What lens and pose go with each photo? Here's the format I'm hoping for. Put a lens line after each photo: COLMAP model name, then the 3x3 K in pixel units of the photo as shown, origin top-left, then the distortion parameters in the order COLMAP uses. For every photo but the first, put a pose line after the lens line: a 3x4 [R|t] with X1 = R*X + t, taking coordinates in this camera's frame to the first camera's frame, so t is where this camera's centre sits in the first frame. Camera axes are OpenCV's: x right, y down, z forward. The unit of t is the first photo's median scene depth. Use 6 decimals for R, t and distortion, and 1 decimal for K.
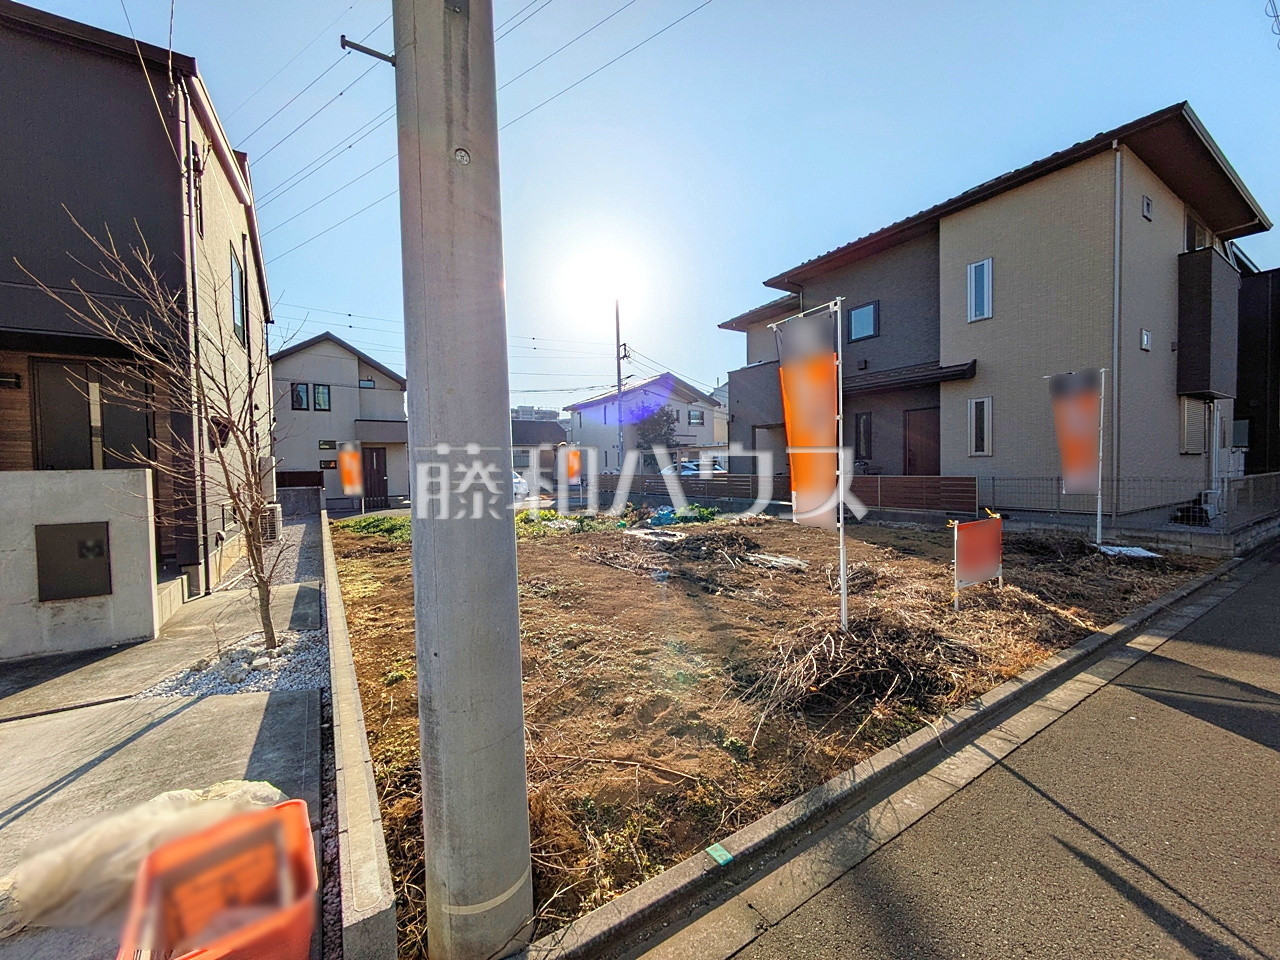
lens RADIAL K [[505.2, 0, 642.1], [0, 505.2, 481.6], [0, 0, 1]] dist [-0.003526, 0.001889]
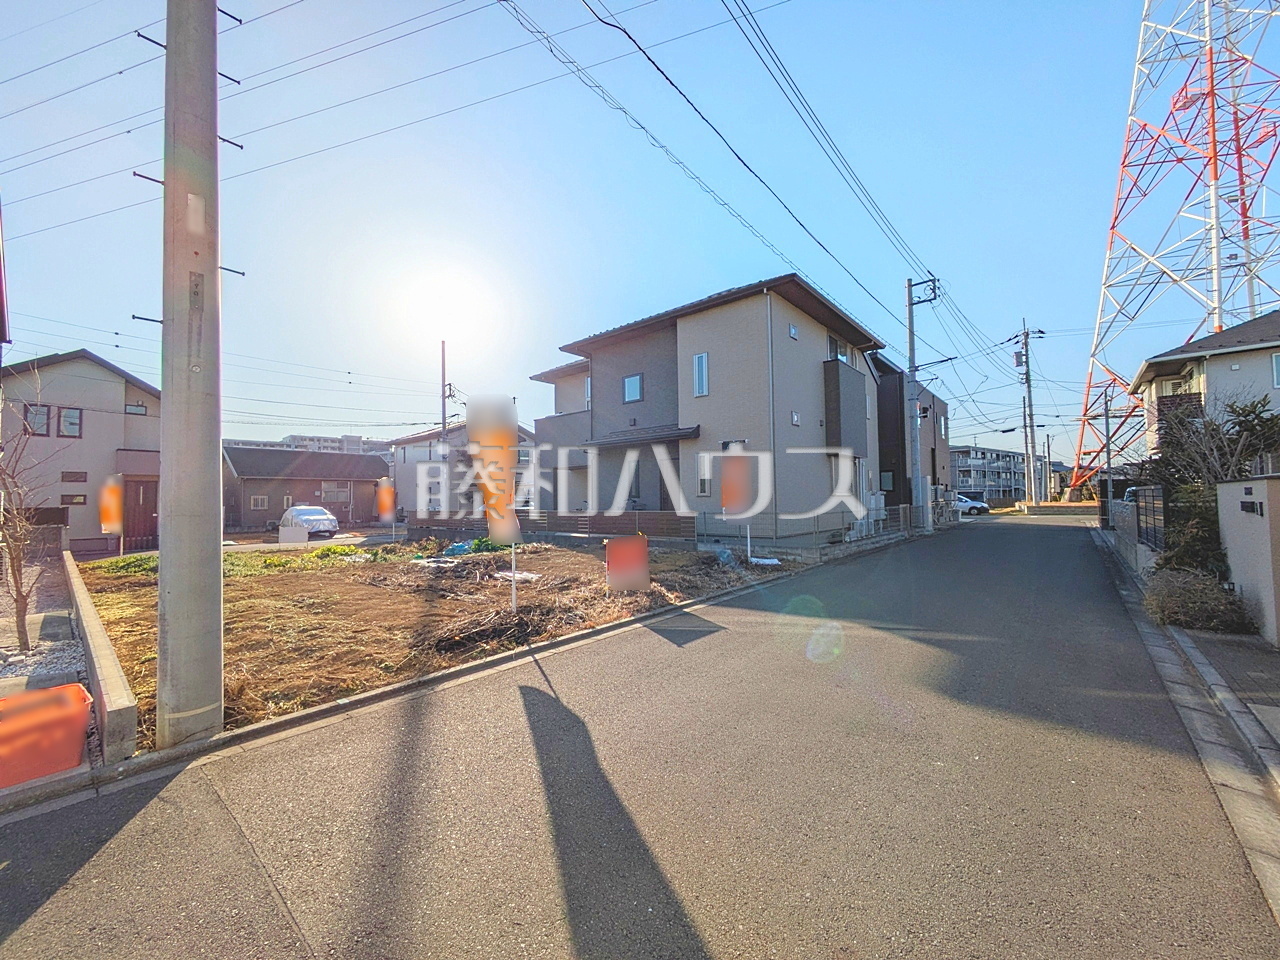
lens RADIAL K [[505.2, 0, 640.5], [0, 505.2, 479.9], [0, 0, 1]] dist [-0.003526, 0.001889]
pose [[0.957393, 0.015448, 0.288376, 0.122305], [0.006250, 0.997226, -0.074172, 0.004707], [-0.288722, 0.072814, 0.954640, -0.229434]]
